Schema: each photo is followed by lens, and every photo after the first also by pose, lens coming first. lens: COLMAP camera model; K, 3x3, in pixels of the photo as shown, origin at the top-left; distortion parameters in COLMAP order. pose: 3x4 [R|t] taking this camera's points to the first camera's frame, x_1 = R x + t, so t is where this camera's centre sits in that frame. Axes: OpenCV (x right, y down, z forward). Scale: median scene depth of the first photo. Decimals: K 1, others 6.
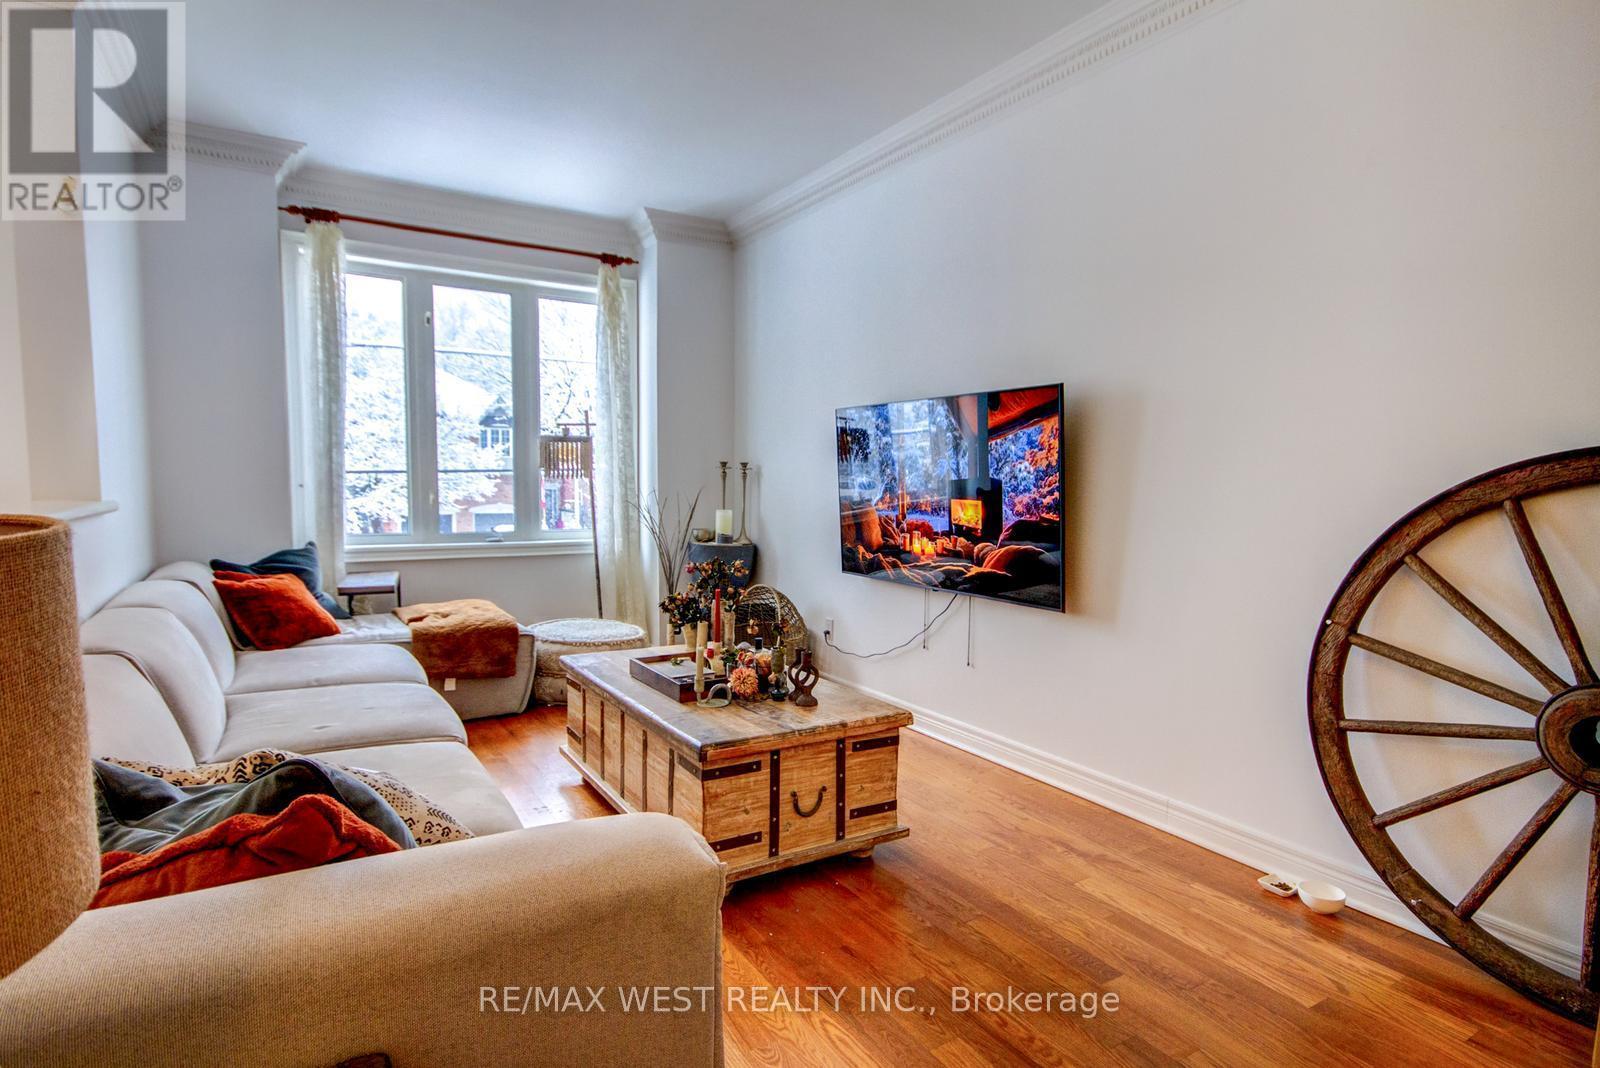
lens RADIAL K [[848.4, 0, 814.5], [0, 848.4, 547.3], [0, 0, 1]] dist [0.001286, 0.031188]
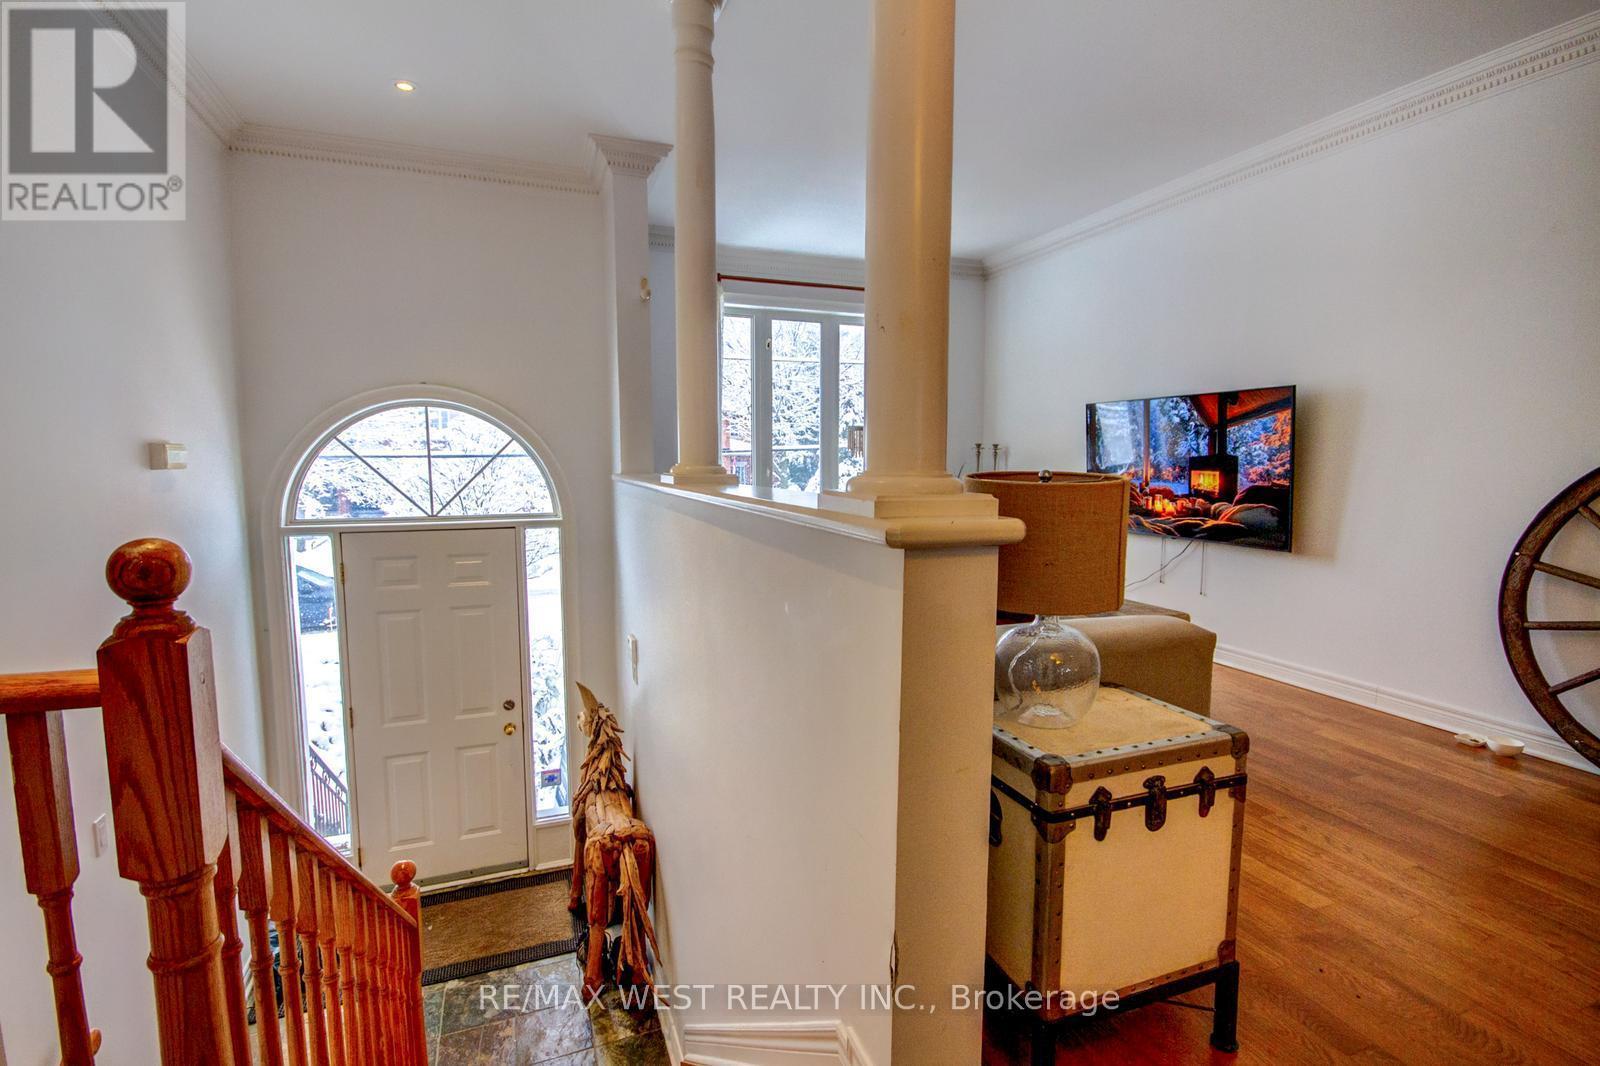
lens RADIAL K [[770.2, 0, 800.0], [0, 770.2, 533.0], [0, 0, 1]] dist [-0.001657, -0.001221]
pose [[0.983656, 0.009864, -0.179786, -0.259750], [-0.006685, 0.999811, 0.018280, 0.027664], [0.179933, -0.016780, 0.983536, -0.360454]]
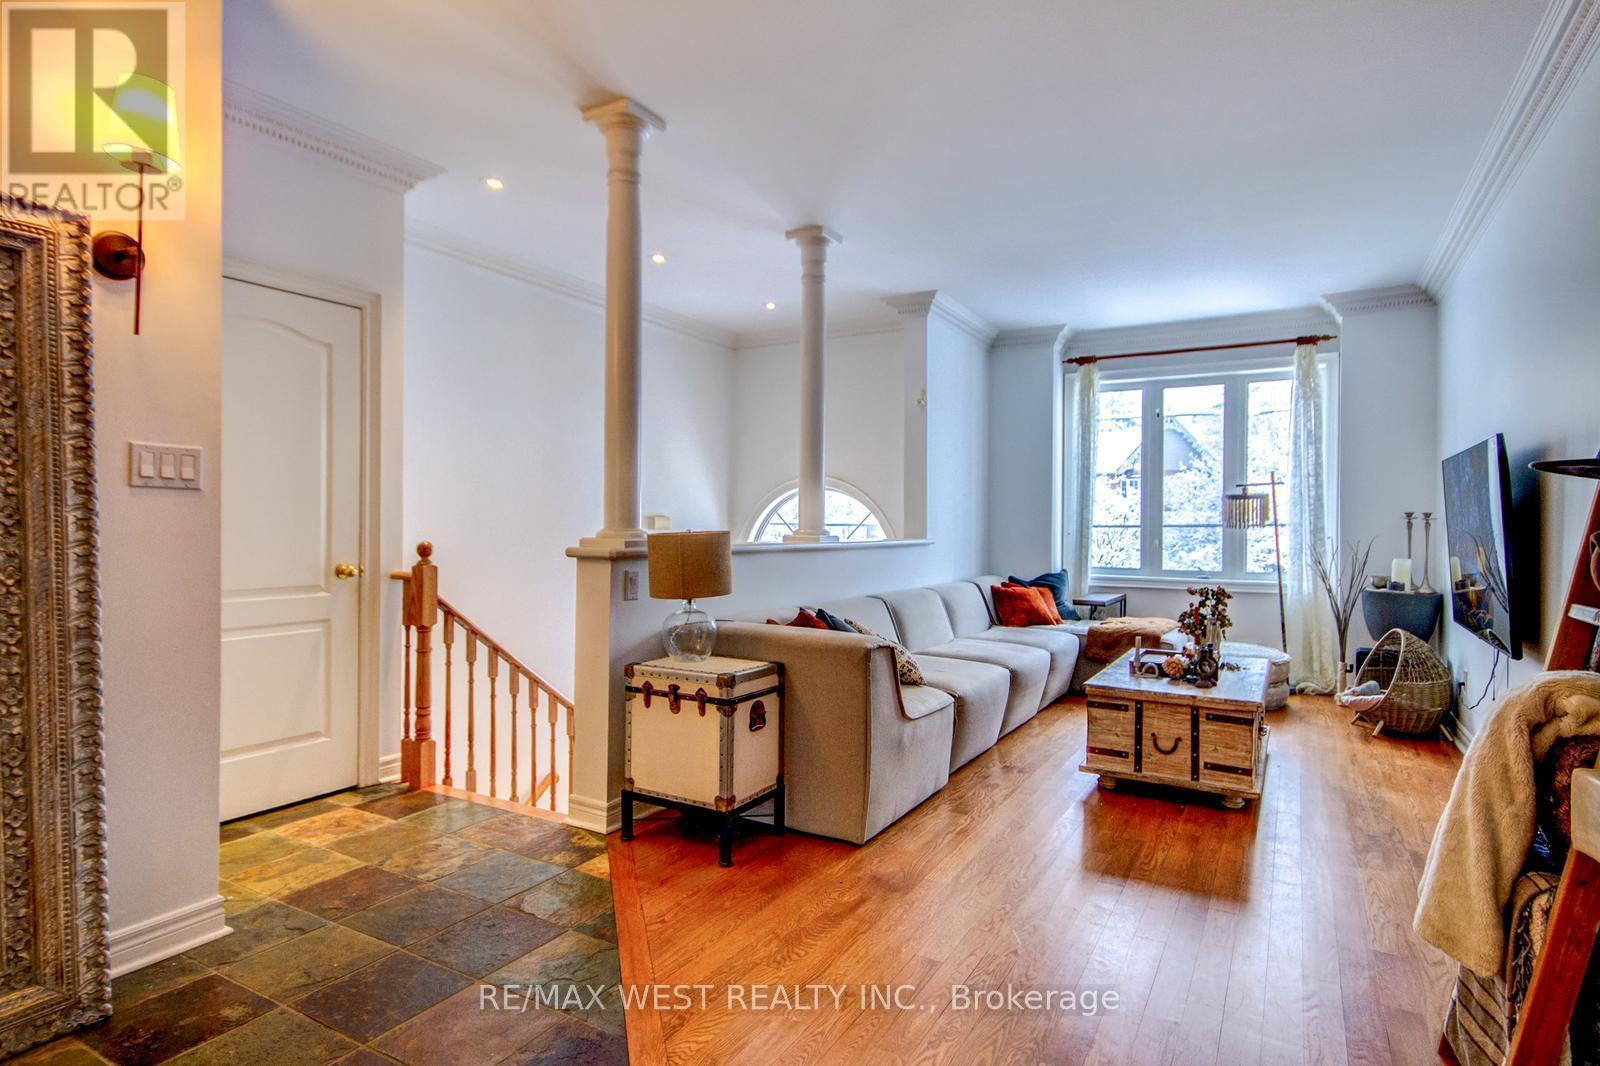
lens RADIAL K [[861.7, 0, 797.9], [0, 861.7, 522.7], [0, 0, 1]] dist [0.002360, -0.000079]
pose [[0.463952, -0.005530, -0.885843, 0.813084], [-0.075228, 0.996122, -0.045618, 0.025892], [0.882660, 0.087805, 0.461737, -0.232188]]
